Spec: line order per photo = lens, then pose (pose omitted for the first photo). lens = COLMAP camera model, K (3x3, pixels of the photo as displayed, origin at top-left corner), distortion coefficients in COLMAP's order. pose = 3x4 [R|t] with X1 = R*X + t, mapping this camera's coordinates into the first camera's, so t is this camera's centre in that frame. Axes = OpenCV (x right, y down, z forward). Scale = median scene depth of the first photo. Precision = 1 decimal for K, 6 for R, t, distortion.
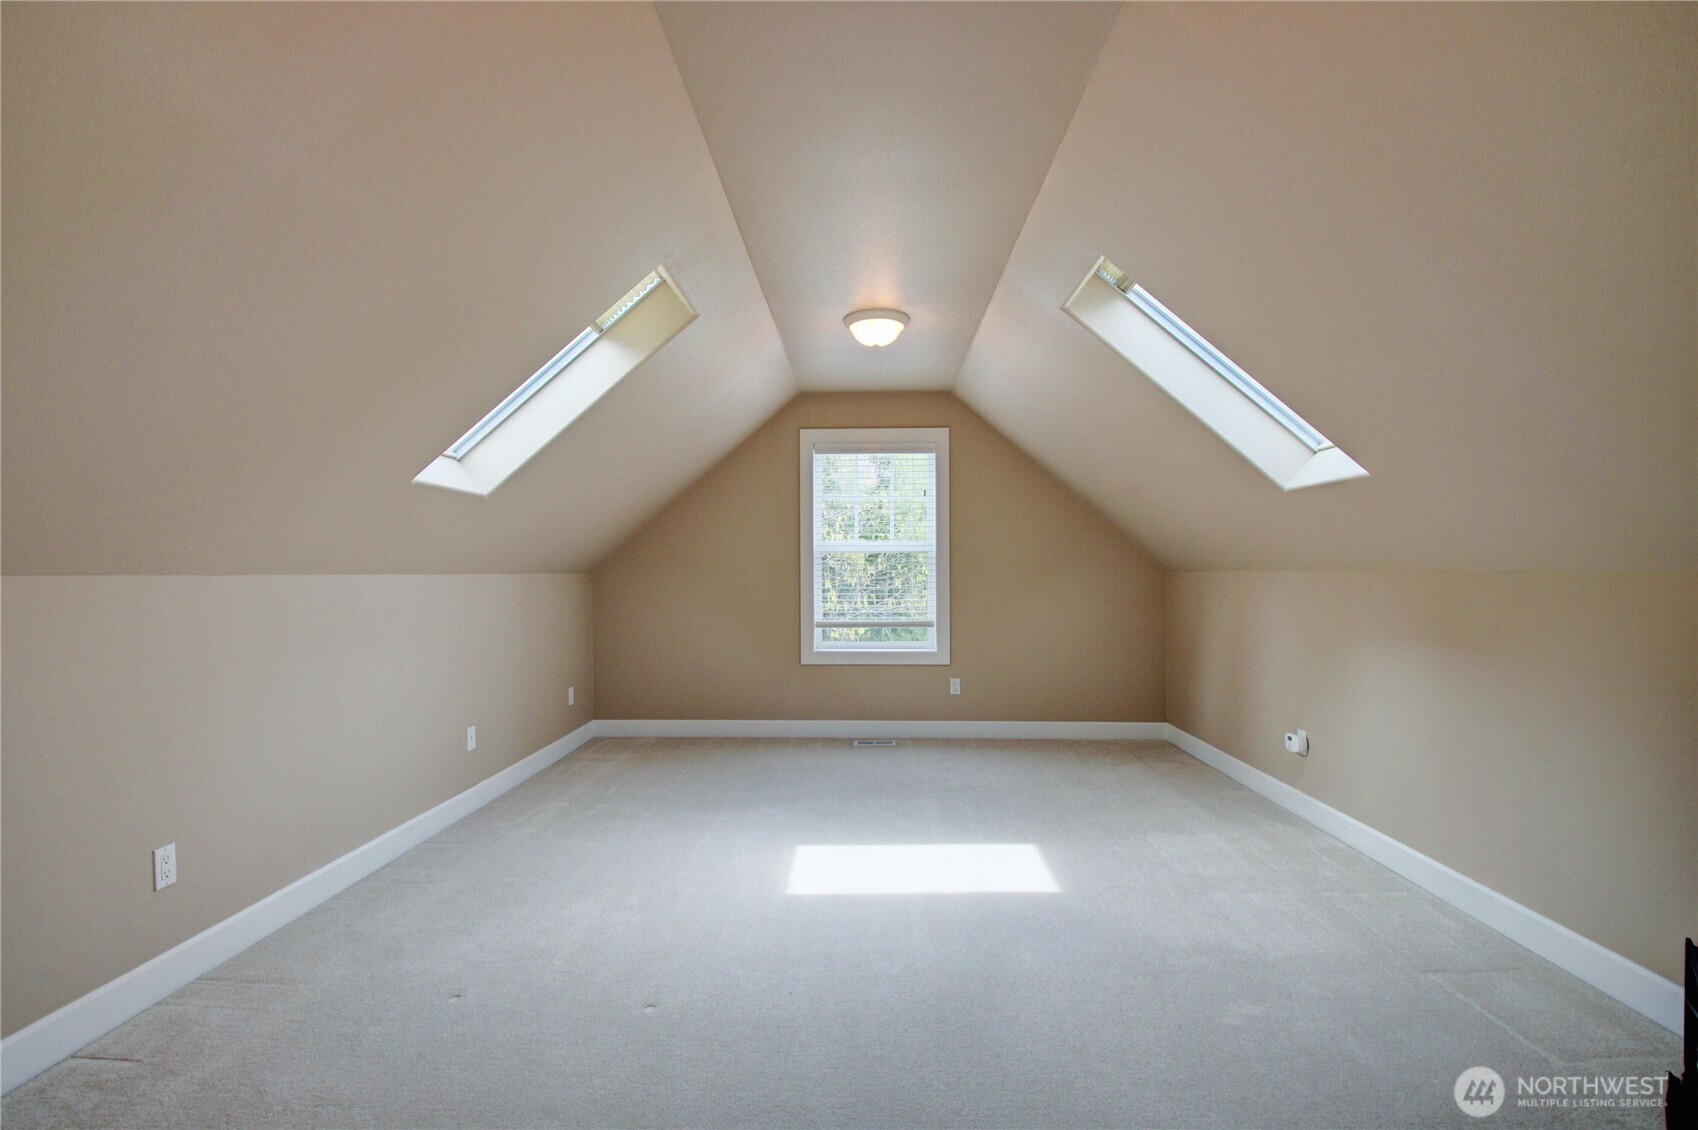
lens RADIAL K [[794.5, 0, 846.2], [0, 794.5, 574.2], [0, 0, 1]] dist [0.016624, -0.024405]
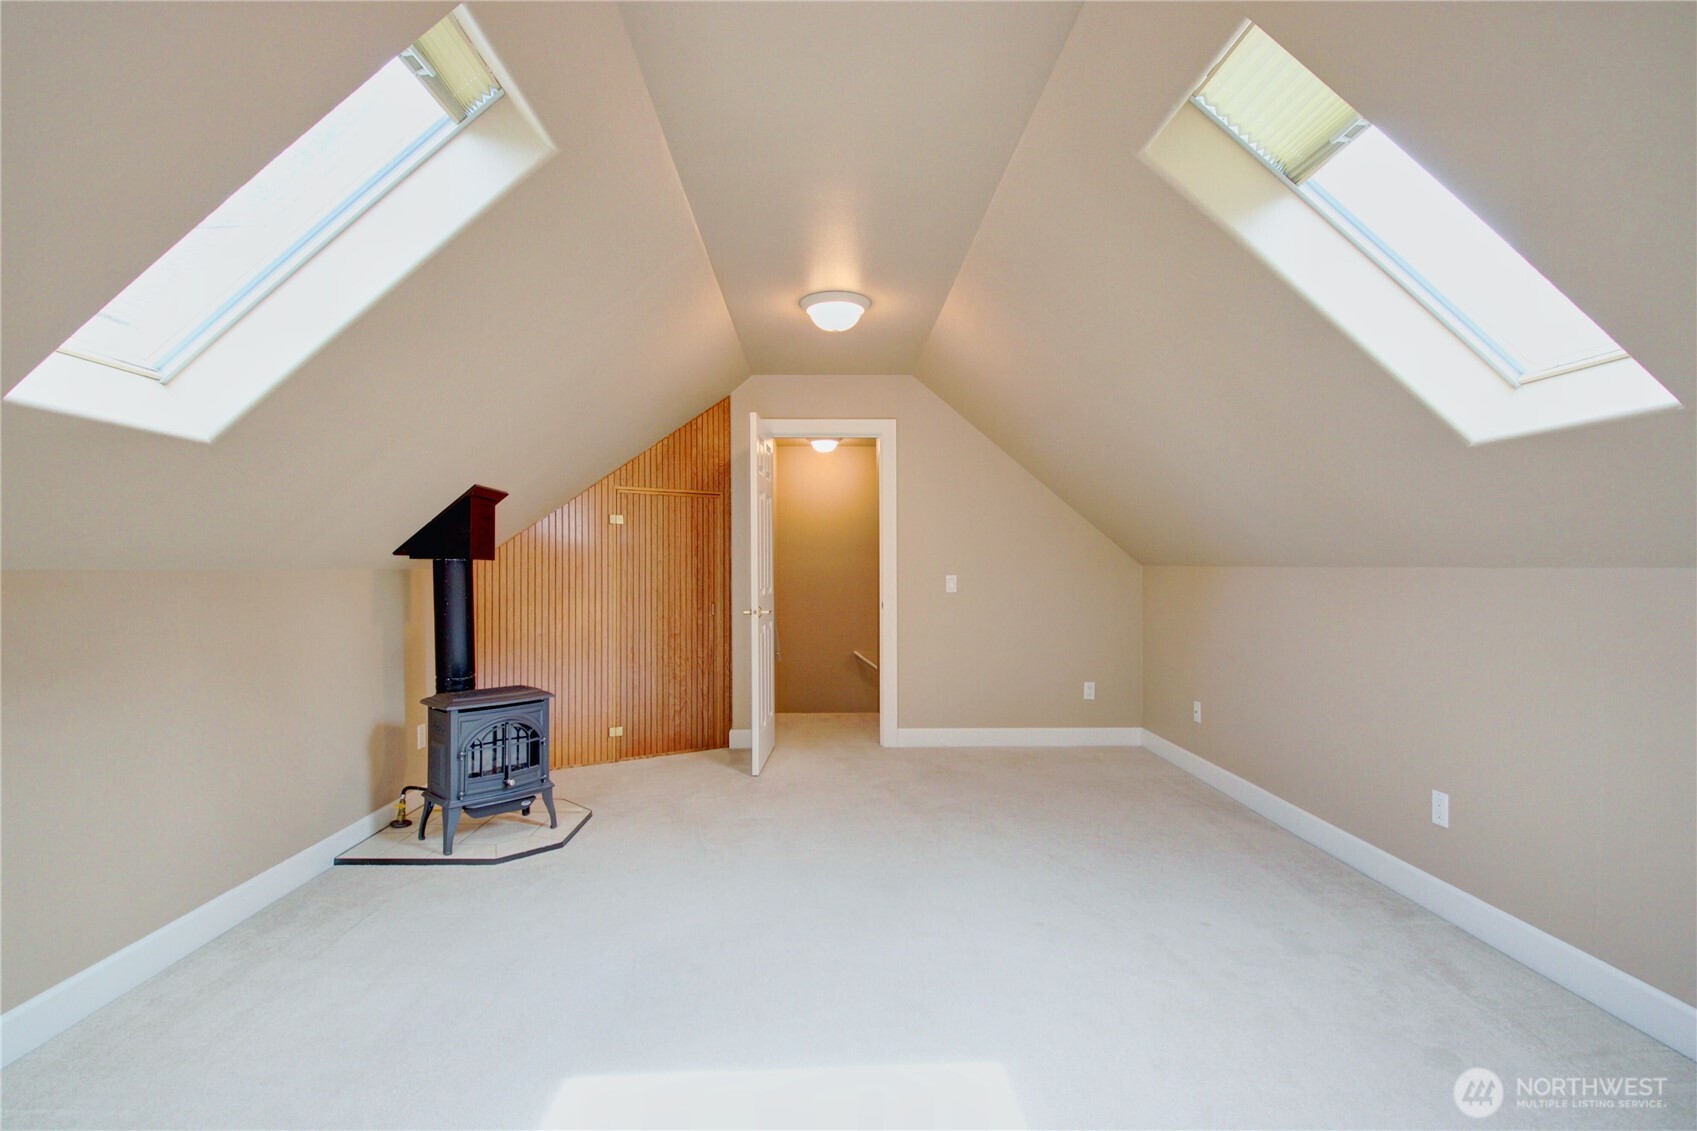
lens RADIAL K [[854.0, 0, 848.5], [0, 854.0, 565.5], [0, 0, 1]] dist [0.000026, -0.000001]
pose [[0.998466, 0.001846, 0.055343, 0.001987], [-0.001567, 0.999986, -0.005080, -0.001047], [-0.055352, 0.004985, 0.998454, 0.322266]]
